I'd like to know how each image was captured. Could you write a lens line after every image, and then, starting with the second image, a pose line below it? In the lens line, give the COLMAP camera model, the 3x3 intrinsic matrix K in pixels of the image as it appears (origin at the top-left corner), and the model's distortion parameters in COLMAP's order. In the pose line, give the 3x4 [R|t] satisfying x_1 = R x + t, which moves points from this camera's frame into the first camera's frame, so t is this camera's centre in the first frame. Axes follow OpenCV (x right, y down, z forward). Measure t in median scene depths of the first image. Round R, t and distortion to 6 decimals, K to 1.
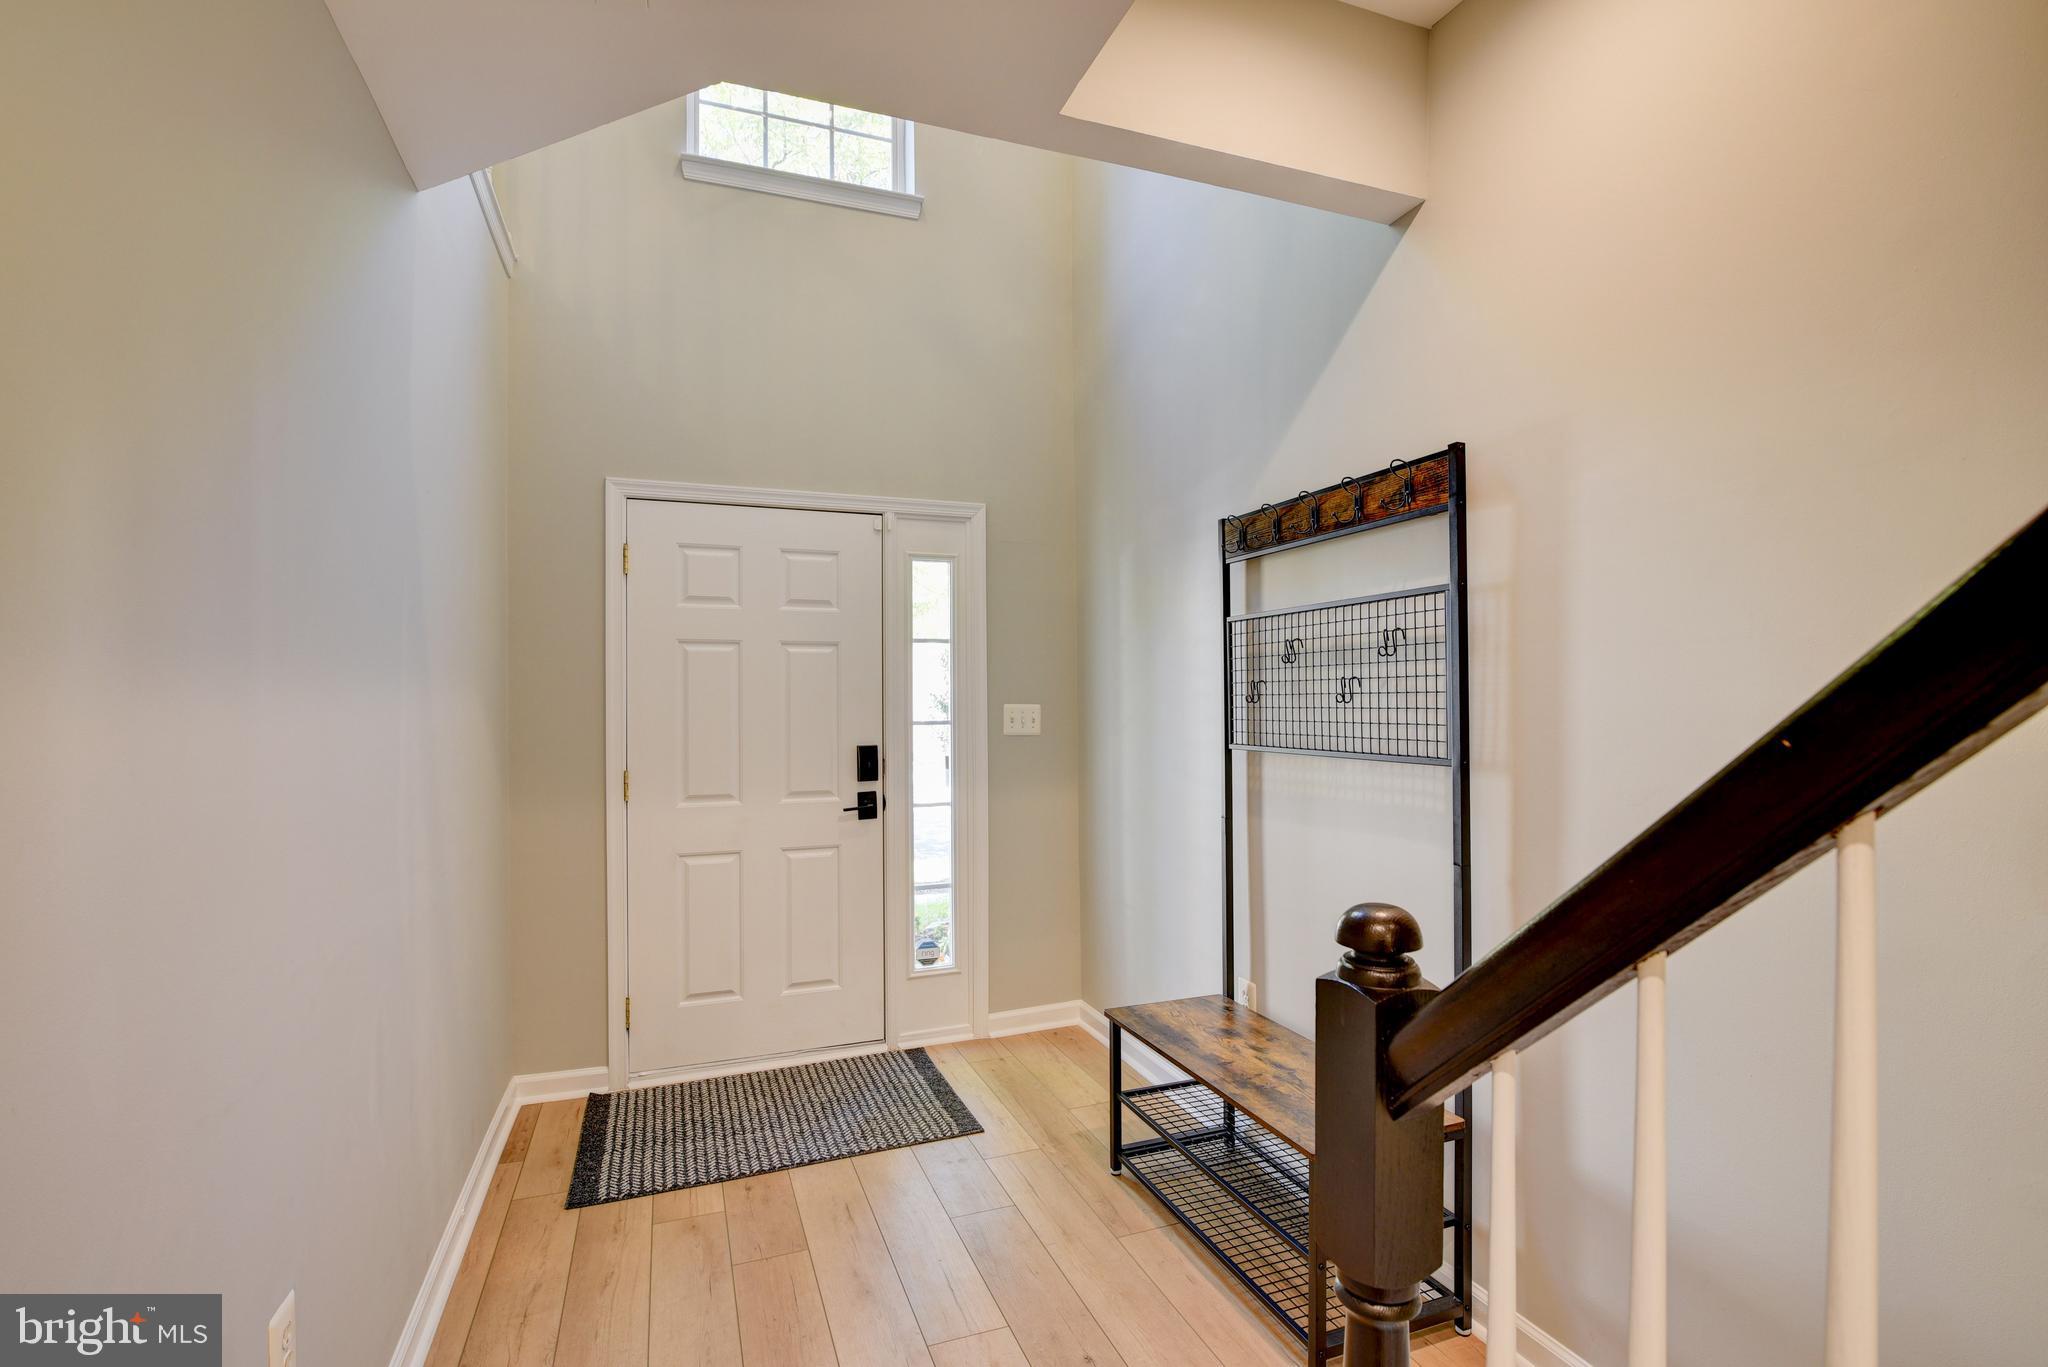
lens RADIAL K [[947.1, 0, 1024.7], [0, 947.1, 692.0], [0, 0, 1]] dist [-0.018208, 0.000392]
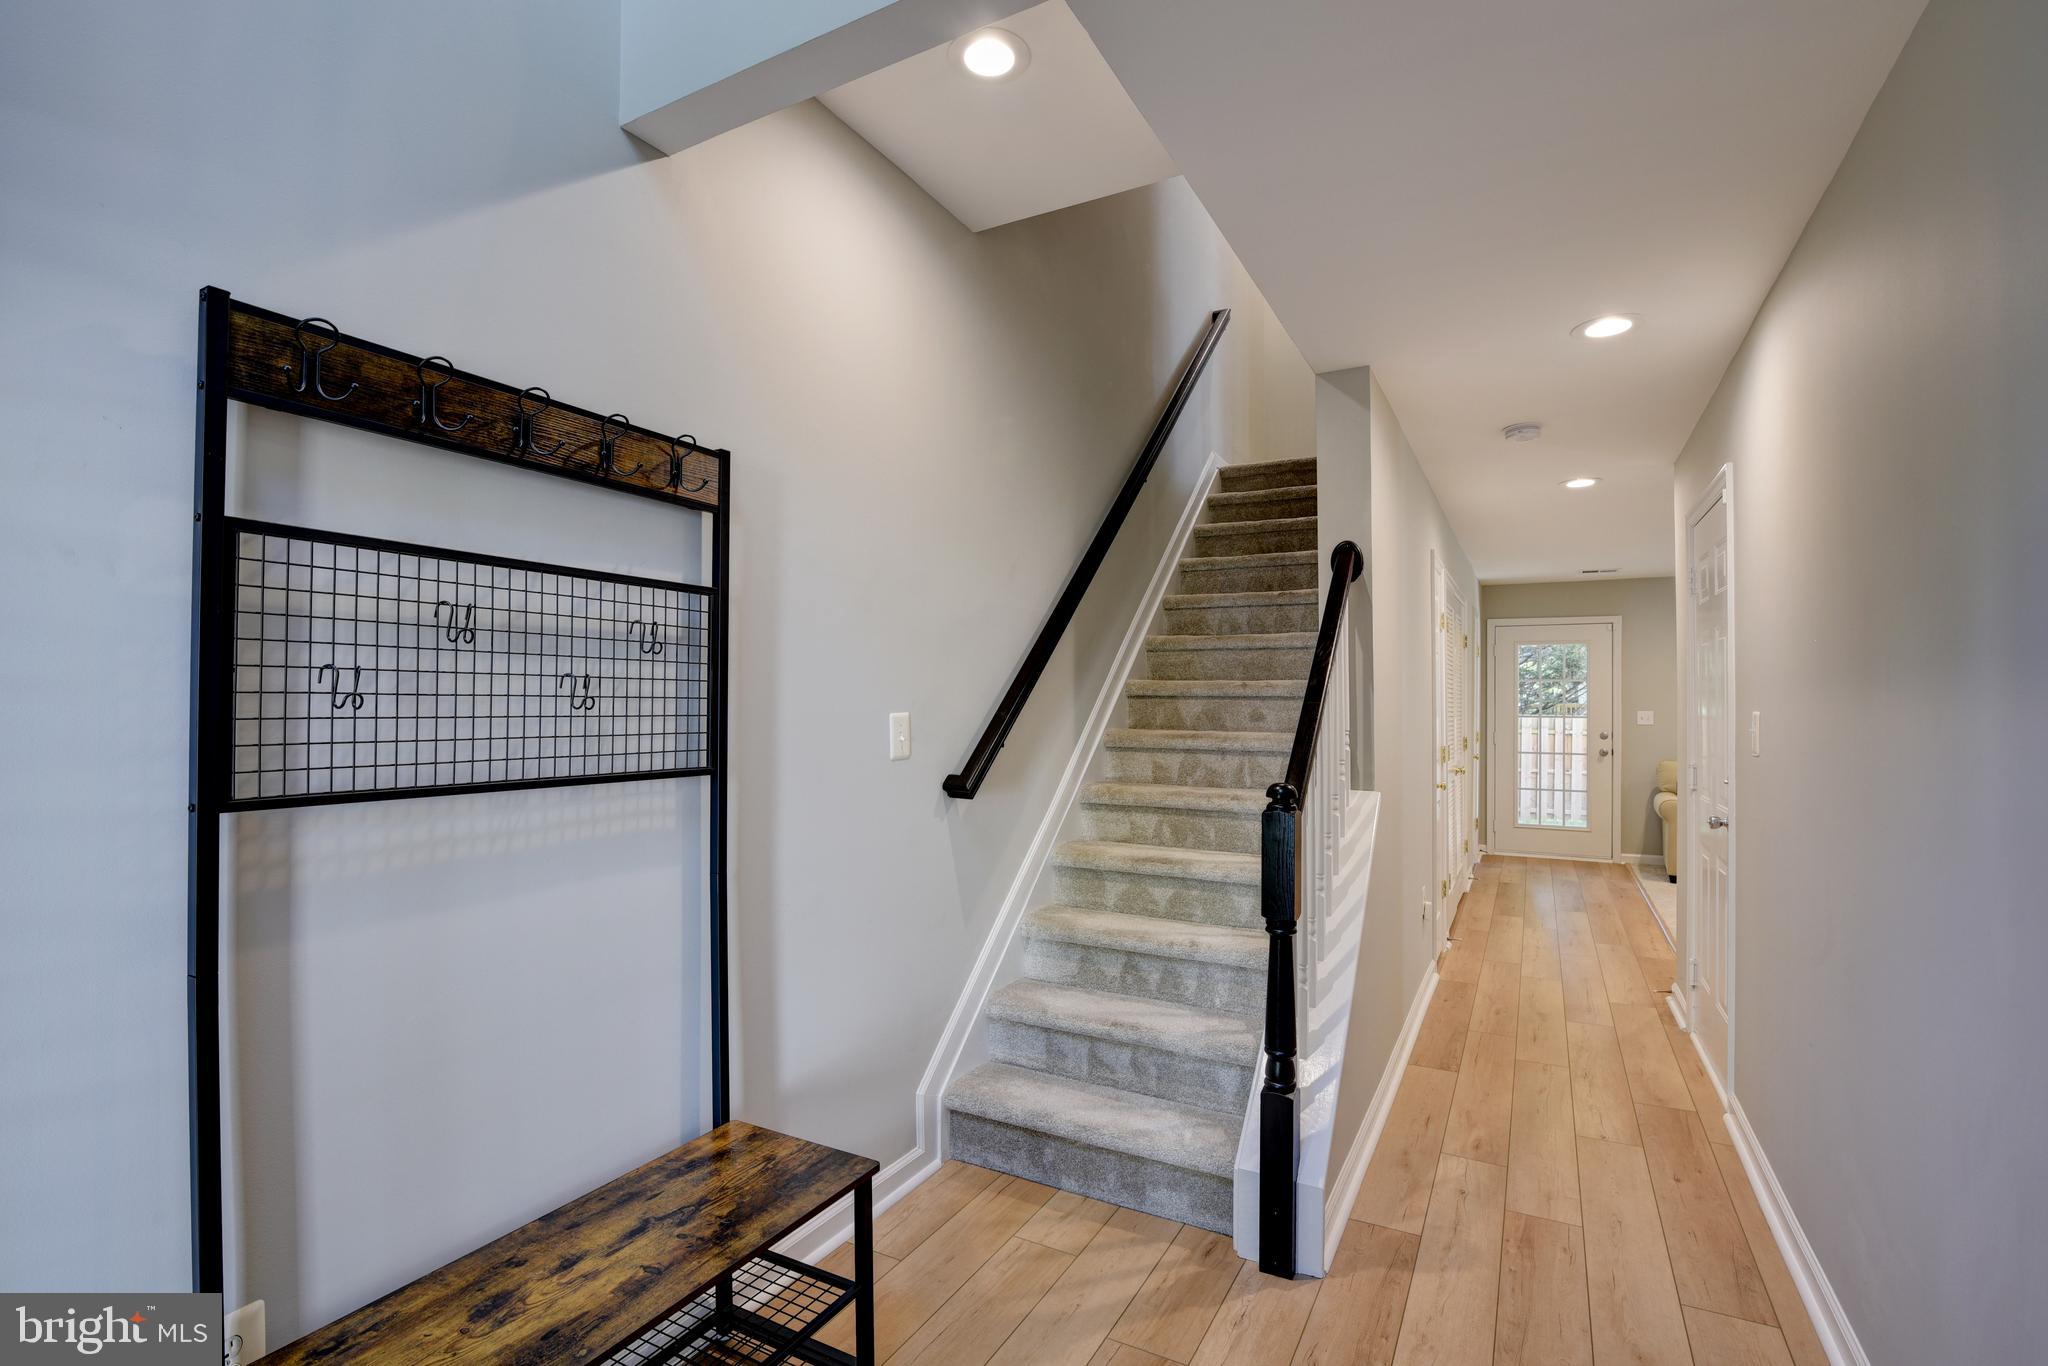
lens RADIAL K [[947.1, 0, 1024.7], [0, 947.1, 691.5], [0, 0, 1]] dist [-0.018208, 0.000392]
pose [[-0.652620, 0.021352, 0.757385, -0.436565], [-0.003676, 0.999502, -0.031346, 0.019377], [-0.757677, -0.023241, -0.652216, 1.211063]]
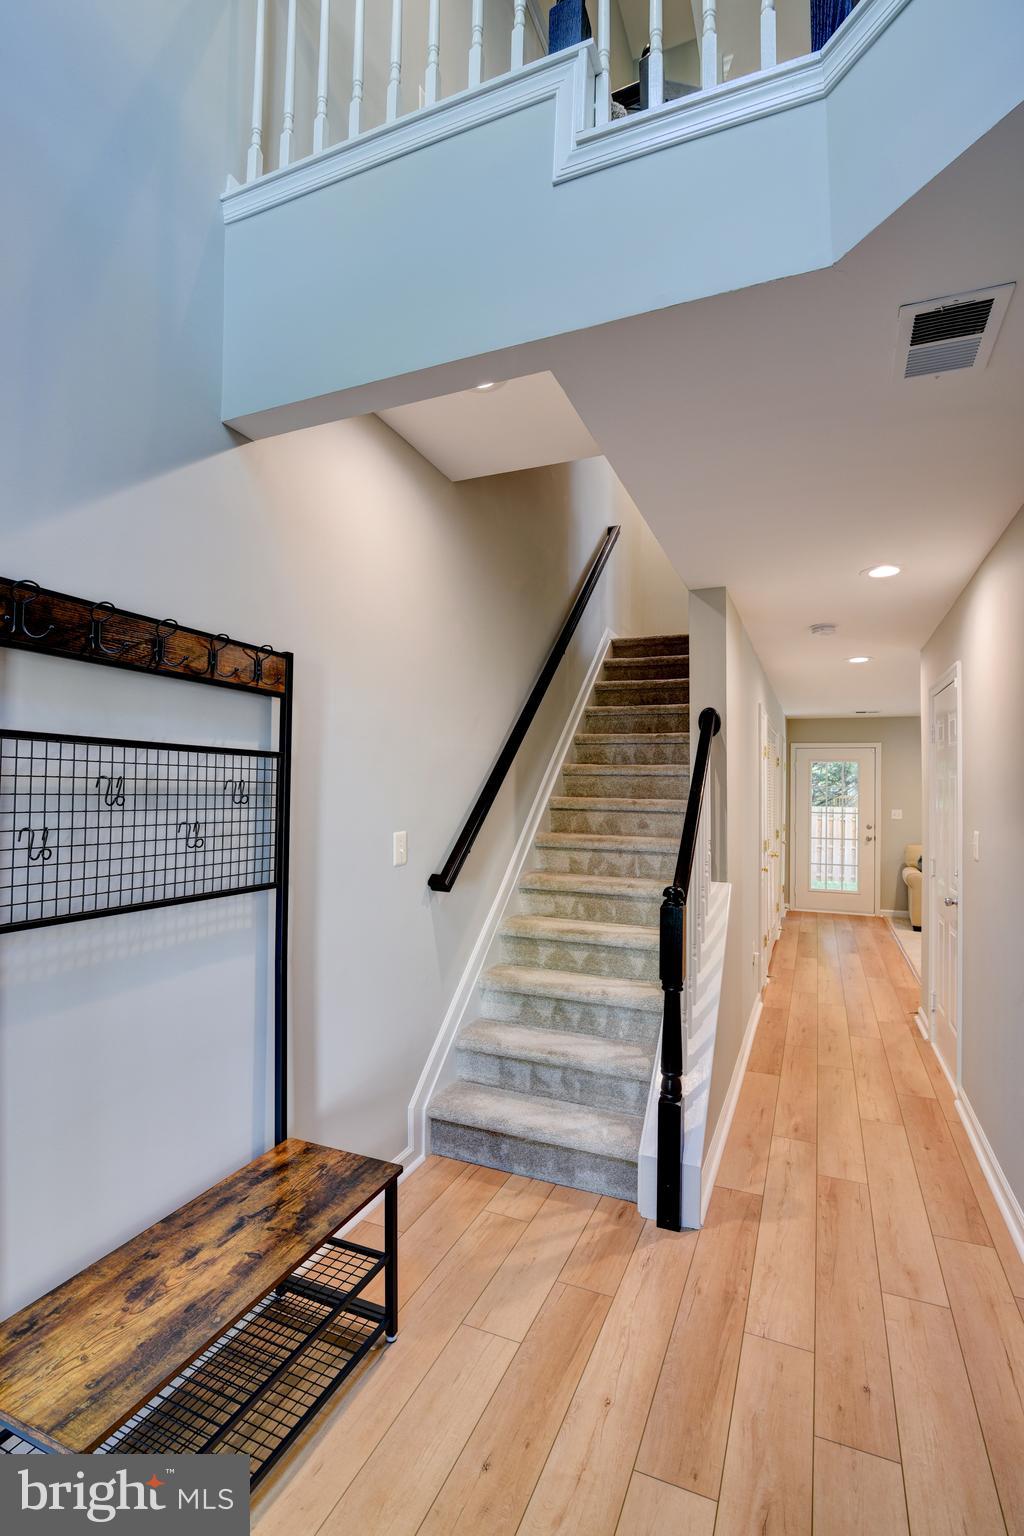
lens RADIAL K [[714.6, 0, 521.5], [0, 714.6, 769.5], [0, 0, 1]] dist [-0.017304, 0.000244]
pose [[-0.728086, 0.024396, 0.685051, -0.439066], [-0.010797, 0.998834, -0.047046, -0.039721], [-0.685400, -0.041650, -0.726974, 1.311359]]
